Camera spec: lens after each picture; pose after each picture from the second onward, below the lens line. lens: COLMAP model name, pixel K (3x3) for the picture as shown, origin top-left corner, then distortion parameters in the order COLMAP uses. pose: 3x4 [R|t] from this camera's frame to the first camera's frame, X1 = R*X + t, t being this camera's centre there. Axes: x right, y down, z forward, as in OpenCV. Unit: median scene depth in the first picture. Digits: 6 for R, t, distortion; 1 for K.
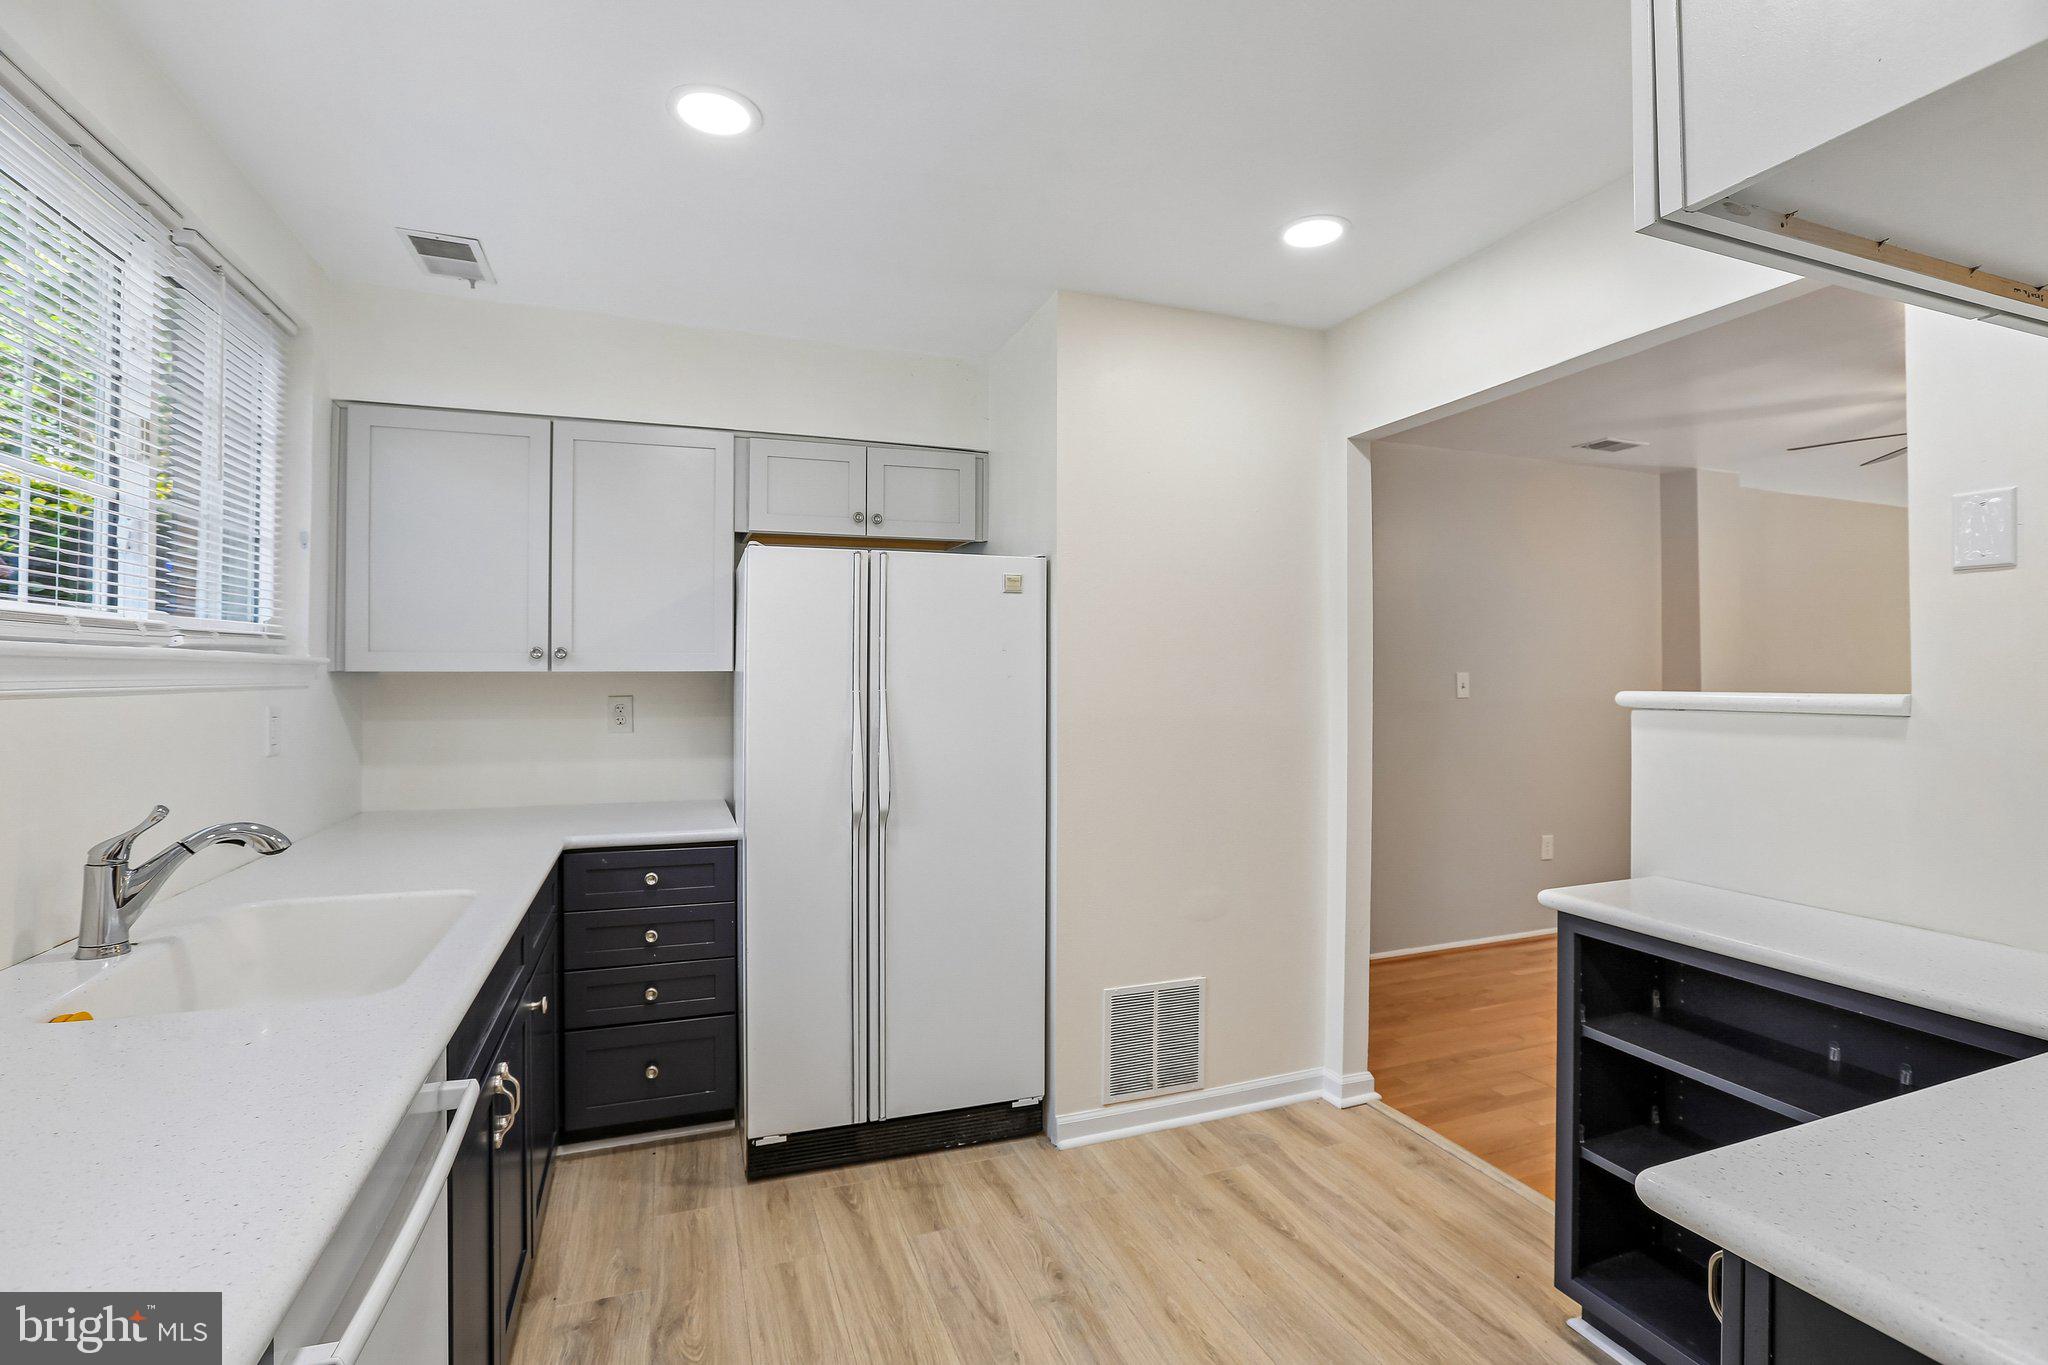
lens RADIAL K [[927.4, 0, 1011.8], [0, 927.4, 655.3], [0, 0, 1]] dist [-0.027893, 0.000824]
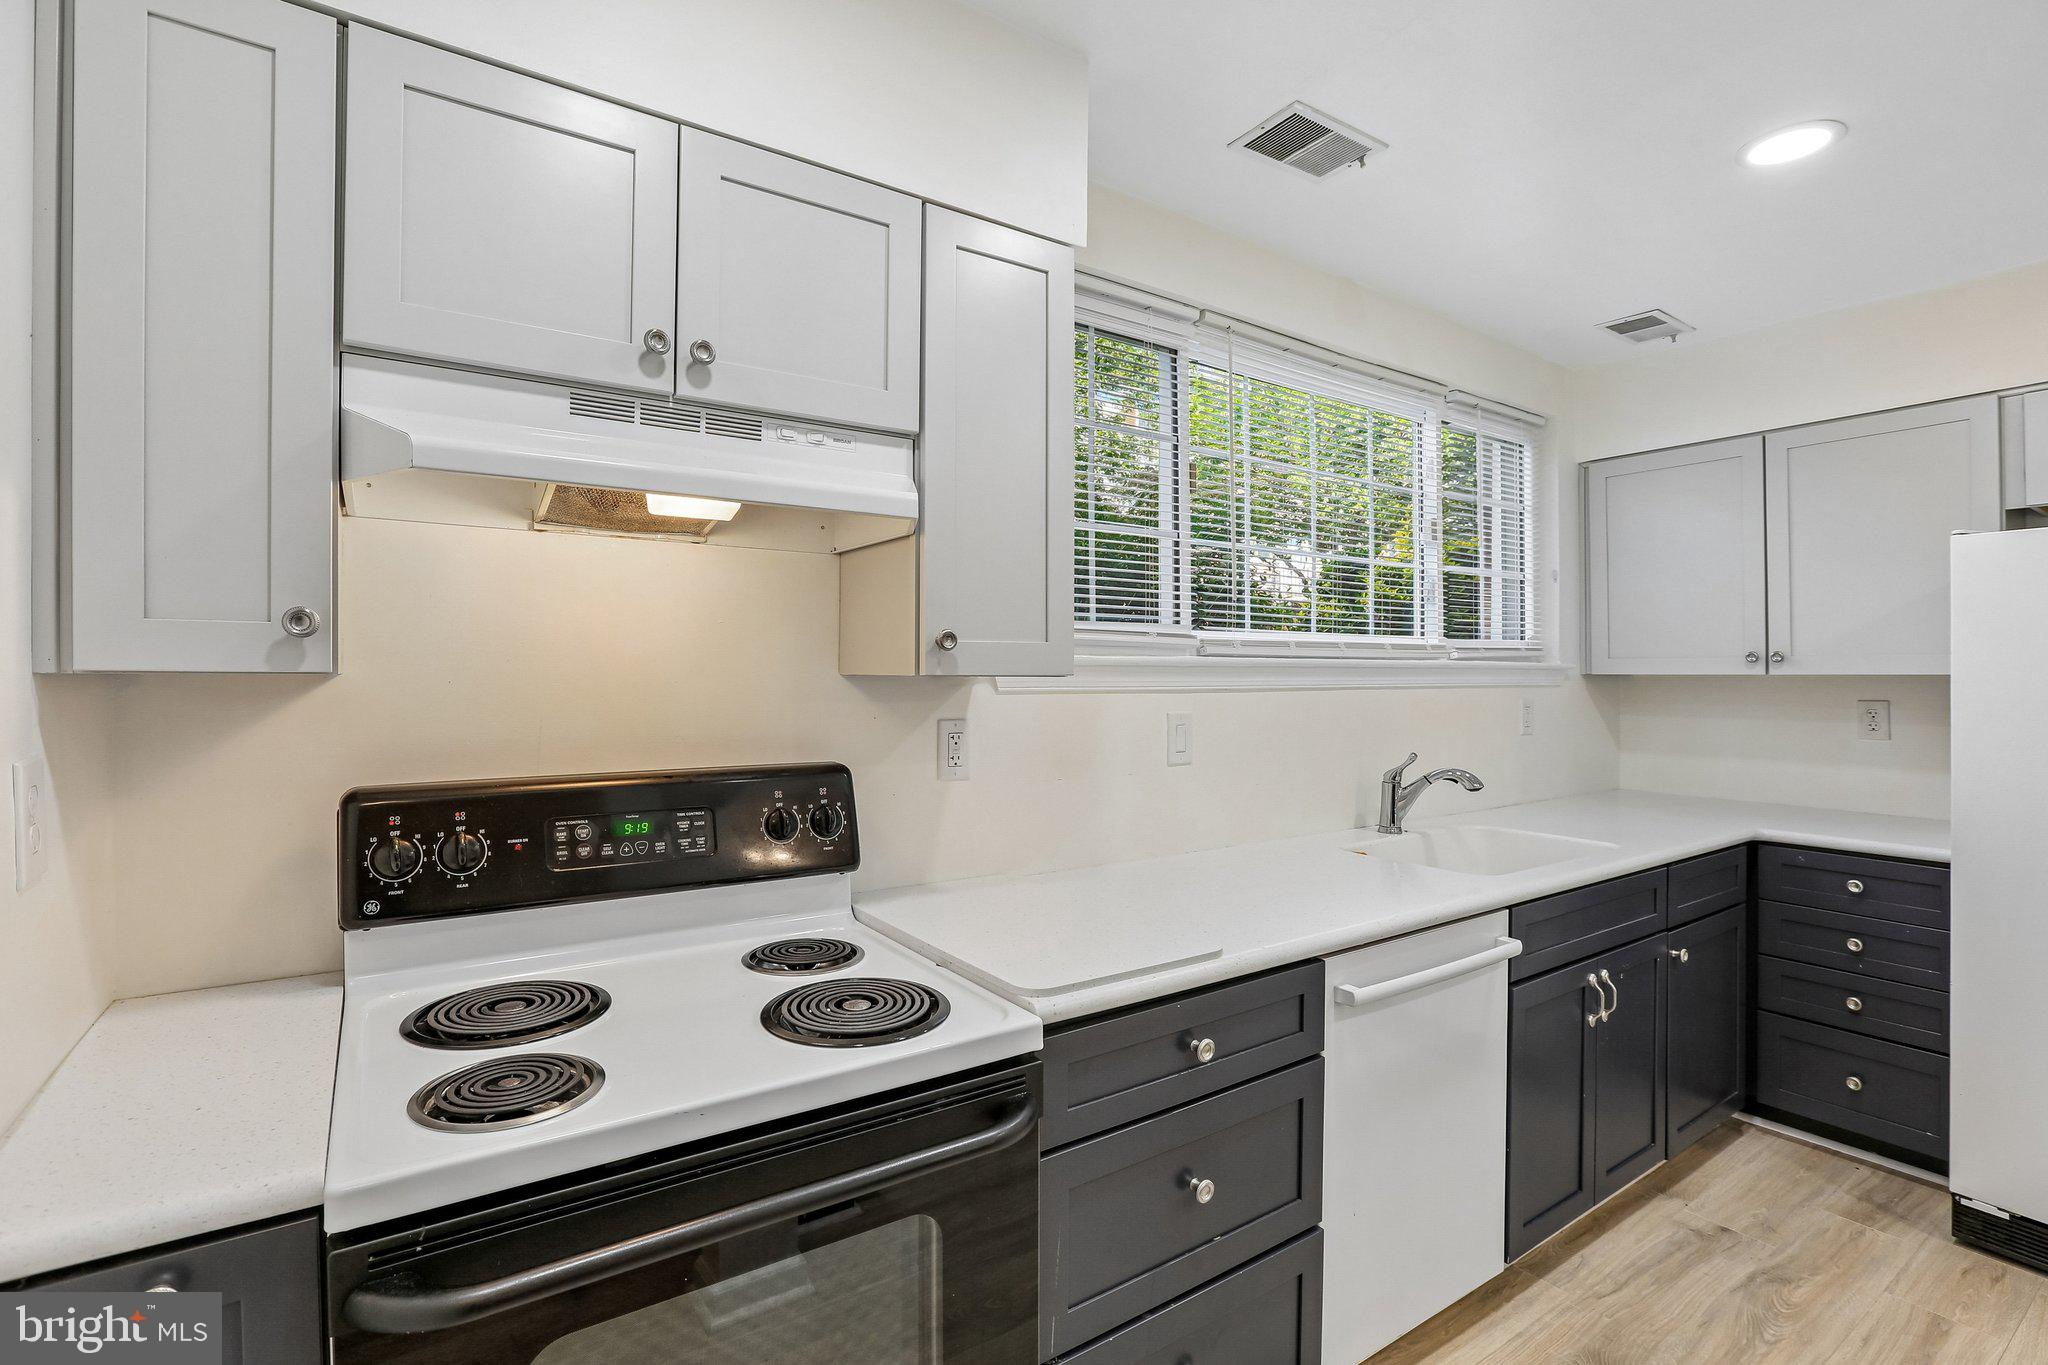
lens RADIAL K [[937.2, 0, 1024.0], [0, 937.2, 682.5], [0, 0, 1]] dist [-0.026526, 0.000226]
pose [[0.243661, 0.007158, -0.969834, 0.363093], [0.020246, 0.999717, 0.012465, -0.004099], [0.969649, -0.022672, 0.243447, -0.093505]]
